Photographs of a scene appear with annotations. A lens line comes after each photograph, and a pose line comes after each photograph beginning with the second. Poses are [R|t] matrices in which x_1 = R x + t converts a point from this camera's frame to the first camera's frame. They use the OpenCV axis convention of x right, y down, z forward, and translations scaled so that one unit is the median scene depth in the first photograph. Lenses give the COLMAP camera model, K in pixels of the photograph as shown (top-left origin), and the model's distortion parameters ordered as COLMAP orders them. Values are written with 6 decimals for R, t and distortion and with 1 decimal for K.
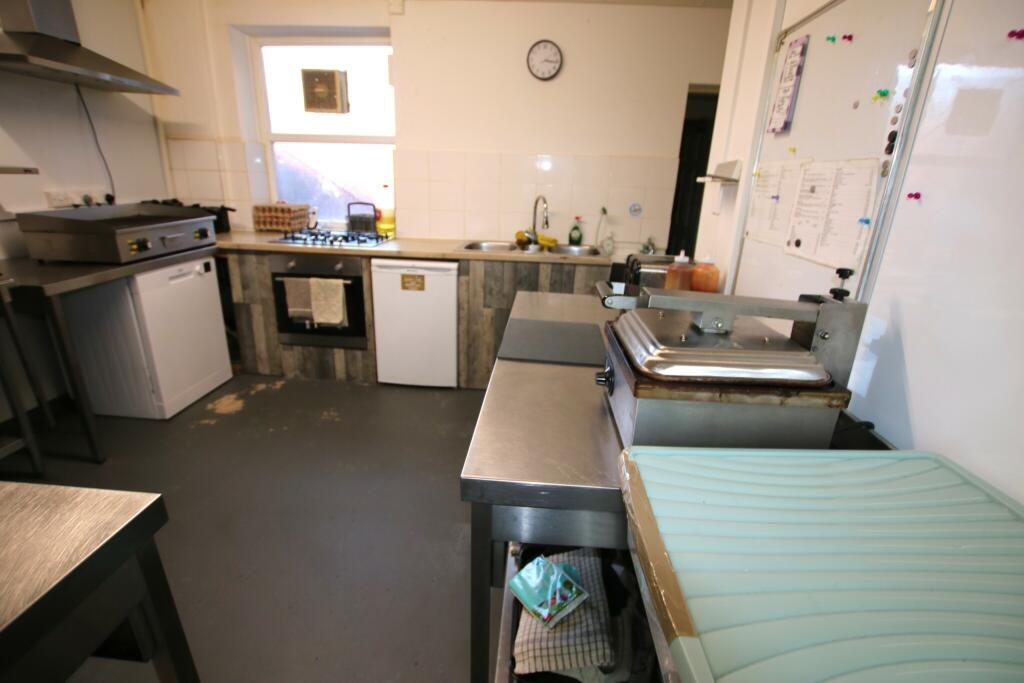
lens RADIAL K [[474.0, 0, 514.7], [0, 474.0, 346.3], [0, 0, 1]] dist [-0.026337, 0.000900]
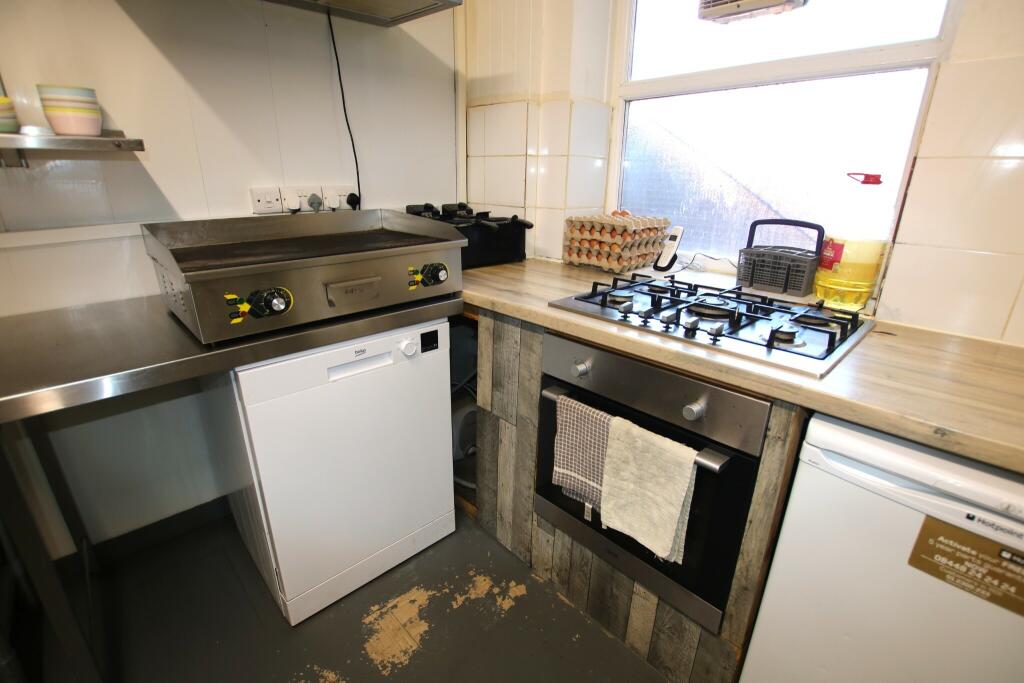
lens RADIAL K [[474.0, 0, 514.7], [0, 474.0, 346.3], [0, 0, 1]] dist [-0.026337, 0.000900]
pose [[0.737445, 0.201628, -0.644610, -0.241841], [-0.213107, 0.975110, 0.061207, -0.193170], [0.640906, 0.092235, 0.762058, 0.612688]]
